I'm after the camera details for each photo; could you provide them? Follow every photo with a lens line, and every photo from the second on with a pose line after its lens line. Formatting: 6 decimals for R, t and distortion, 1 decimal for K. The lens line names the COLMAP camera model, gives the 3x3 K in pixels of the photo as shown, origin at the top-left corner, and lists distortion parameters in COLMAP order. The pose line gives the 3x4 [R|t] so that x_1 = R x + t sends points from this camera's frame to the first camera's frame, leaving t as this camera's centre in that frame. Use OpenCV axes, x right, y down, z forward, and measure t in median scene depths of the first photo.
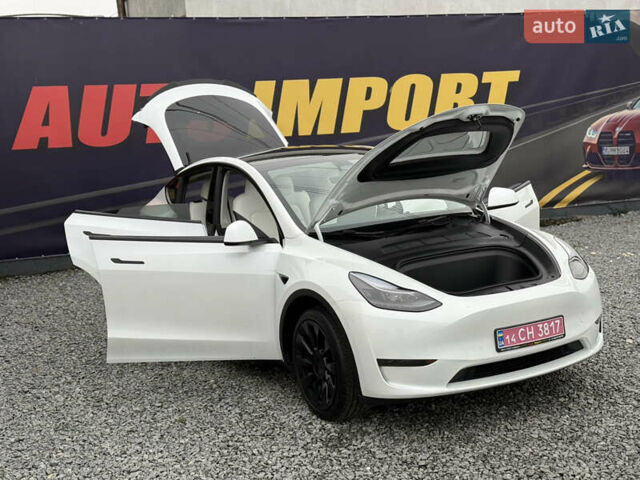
lens RADIAL K [[894.9, 0, 324.6], [0, 894.9, 248.3], [0, 0, 1]] dist [0.127813, 0.000000]
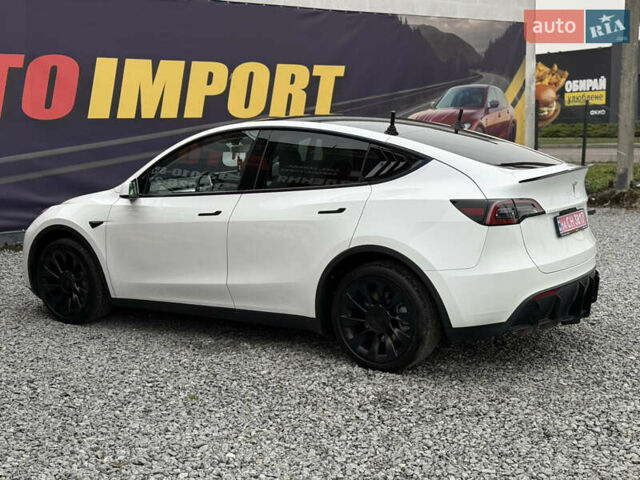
lens RADIAL K [[894.9, 0, 320.3], [0, 894.9, 243.1], [0, 0, 1]] dist [0.127813, 0.000000]
pose [[0.946918, -0.010224, 0.321312, -0.357084], [0.015098, 0.999806, -0.012682, 0.048935], [-0.321120, 0.016860, 0.946888, 0.080550]]
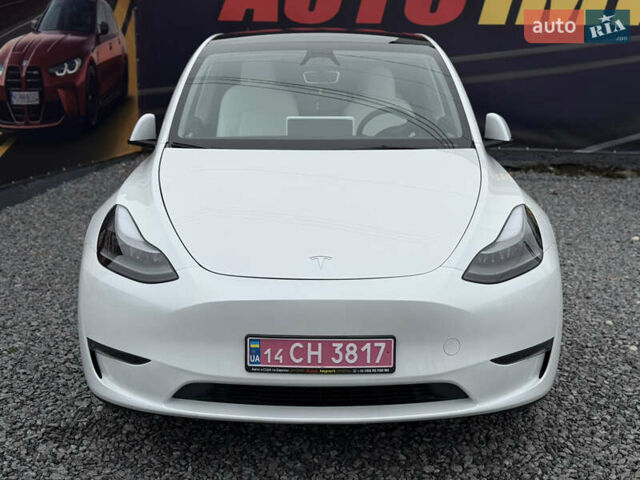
lens RADIAL K [[894.9, 0, 318.1], [0, 894.9, 244.1], [0, 0, 1]] dist [0.127813, 0.000000]
pose [[0.854446, 0.187240, -0.484627, 0.491954], [-0.131726, 0.980395, 0.146539, -0.064436], [0.502563, -0.061372, 0.862359, 0.471199]]
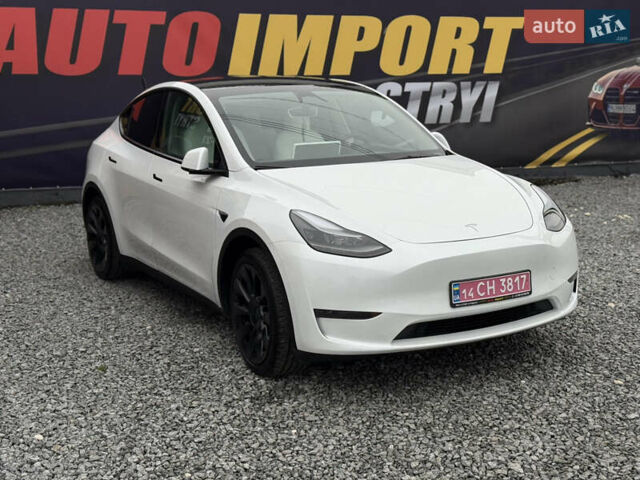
lens RADIAL K [[894.9, 0, 325.6], [0, 894.9, 245.7], [0, 0, 1]] dist [0.127813, 0.000000]
pose [[0.998843, 0.047477, -0.007637, 0.068999], [-0.047104, 0.997950, 0.043329, 0.021479], [0.009678, -0.042919, 0.999032, 0.117678]]
